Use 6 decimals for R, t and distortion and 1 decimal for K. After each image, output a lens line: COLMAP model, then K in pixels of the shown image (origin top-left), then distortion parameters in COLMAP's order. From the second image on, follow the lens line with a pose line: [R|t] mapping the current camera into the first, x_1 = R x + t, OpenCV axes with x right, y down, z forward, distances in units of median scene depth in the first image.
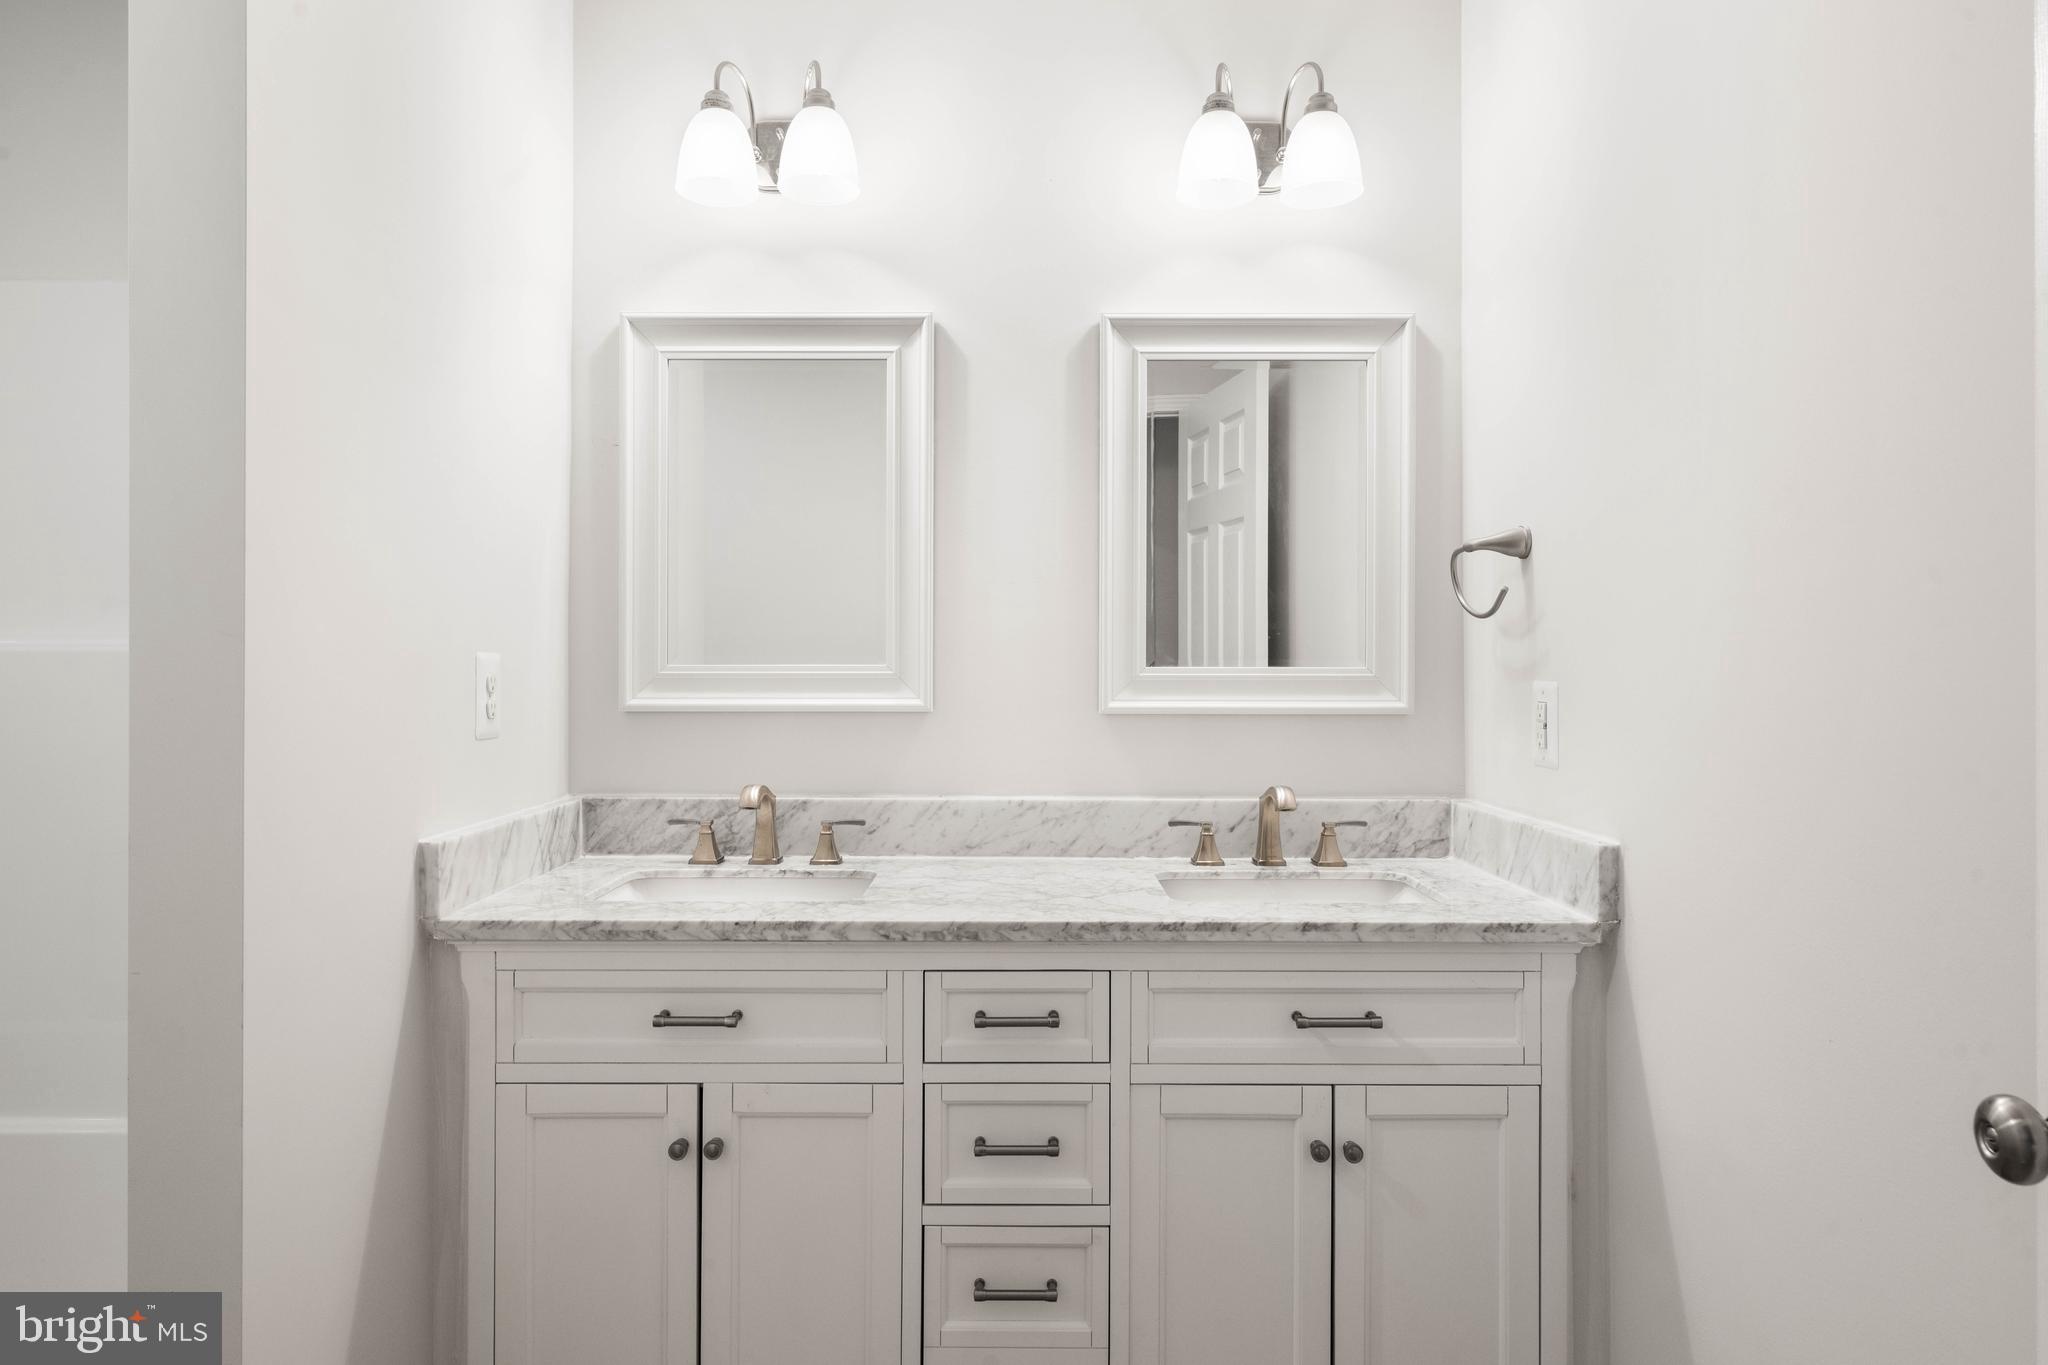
lens RADIAL K [[1248.0, 0, 1024.0], [0, 1248.0, 682.5], [0, 0, 1]] dist [-0.000228, -0.000410]
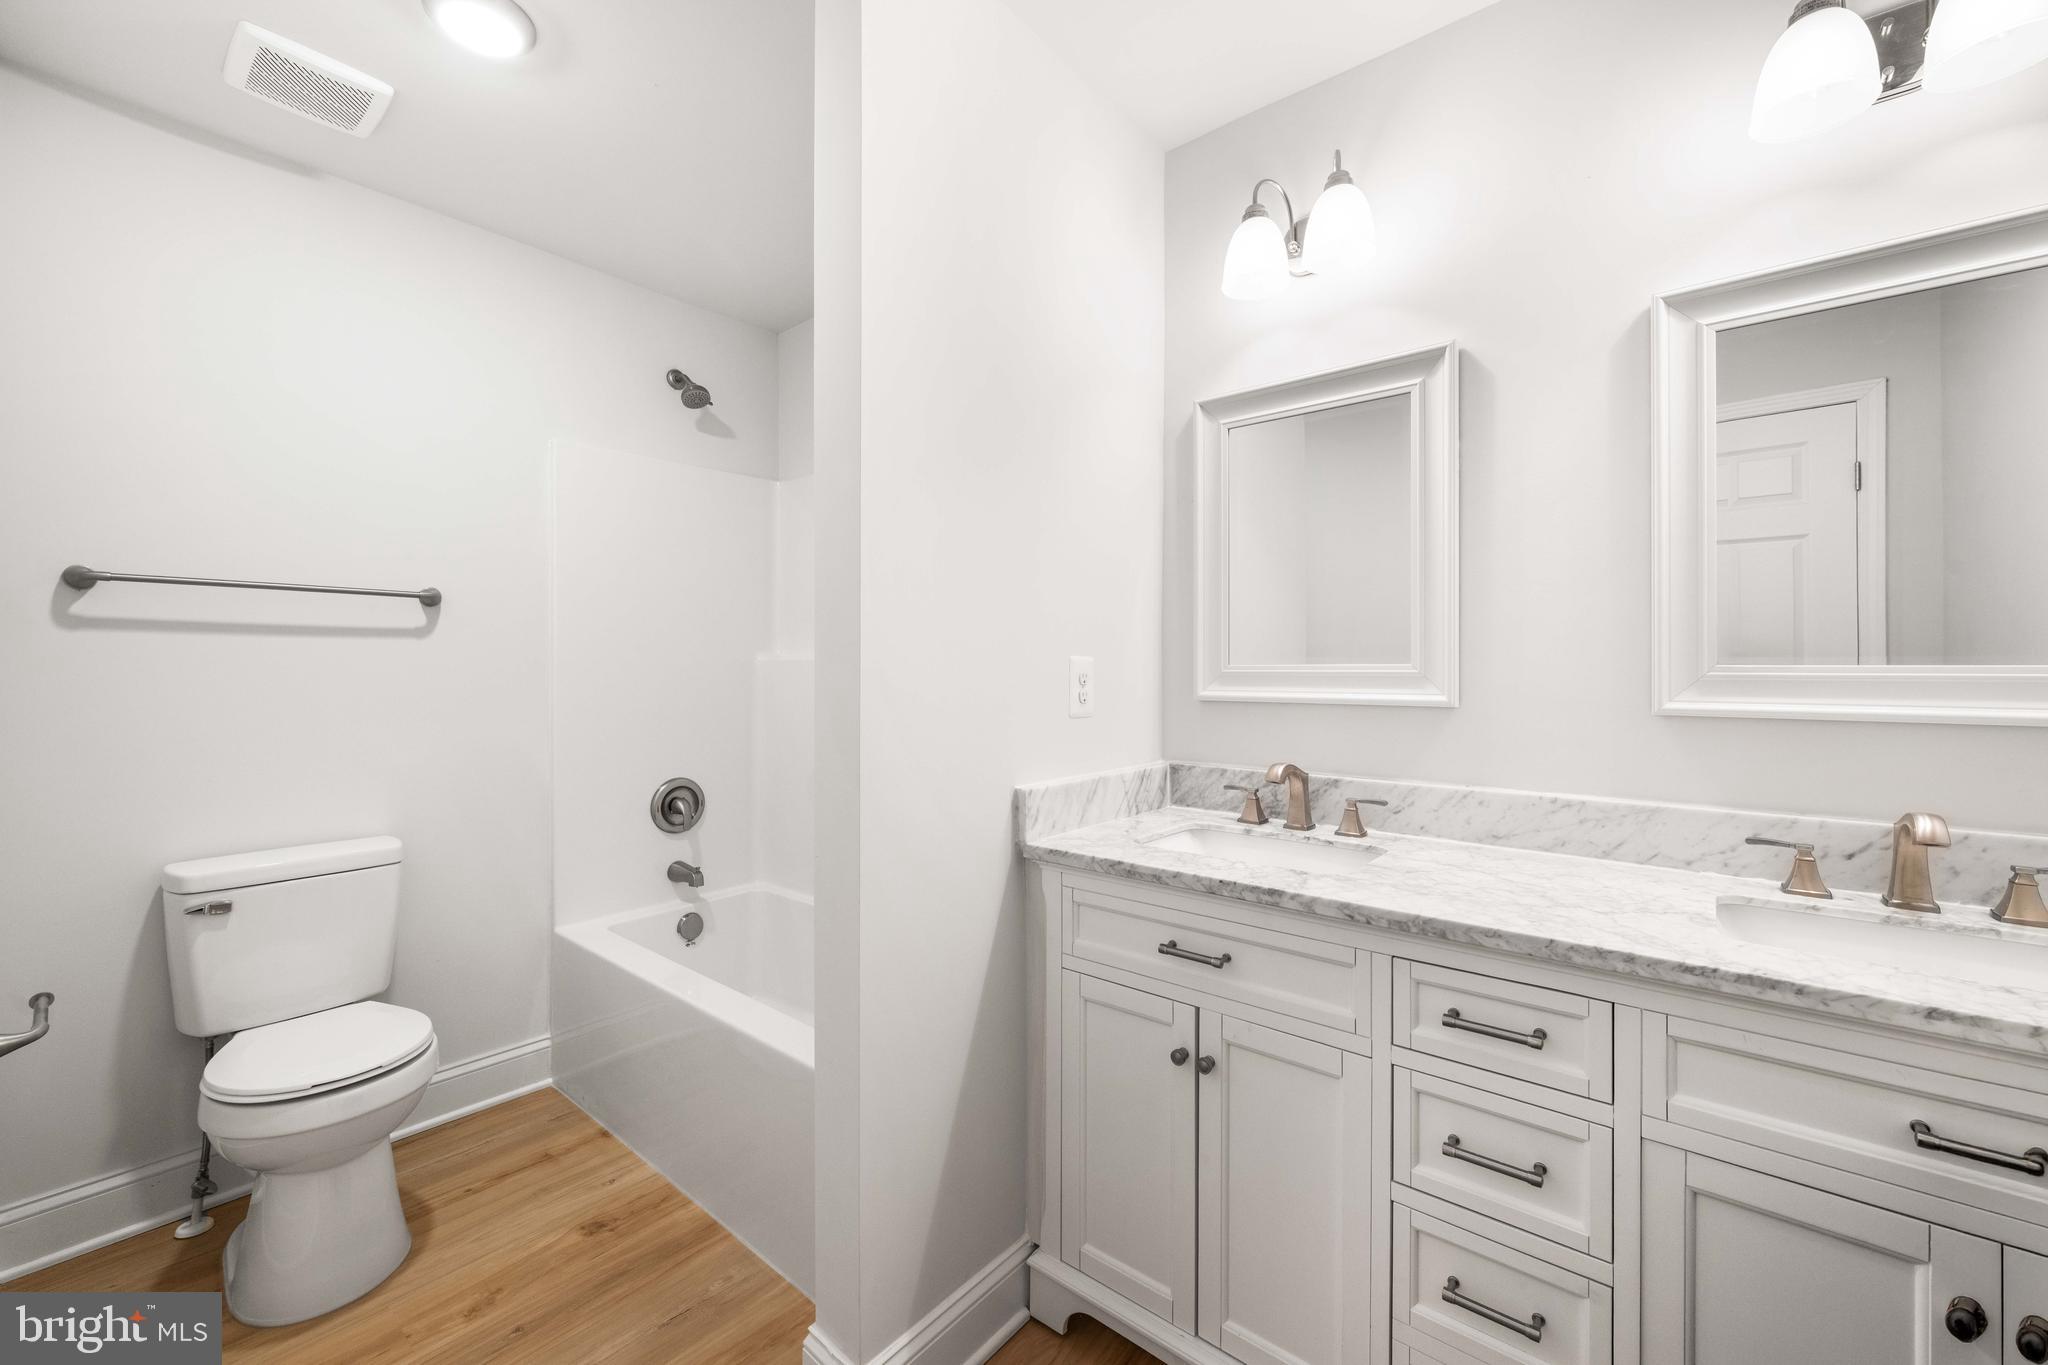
lens RADIAL K [[818.5, 0, 1020.4], [0, 818.5, 669.7], [0, 0, 1]] dist [-0.000280, -0.000448]
pose [[0.763733, 0.000890, -0.645531, 0.099039], [-0.008420, 0.999928, -0.008583, -0.000066], [0.645477, 0.011990, 0.763686, 0.218476]]
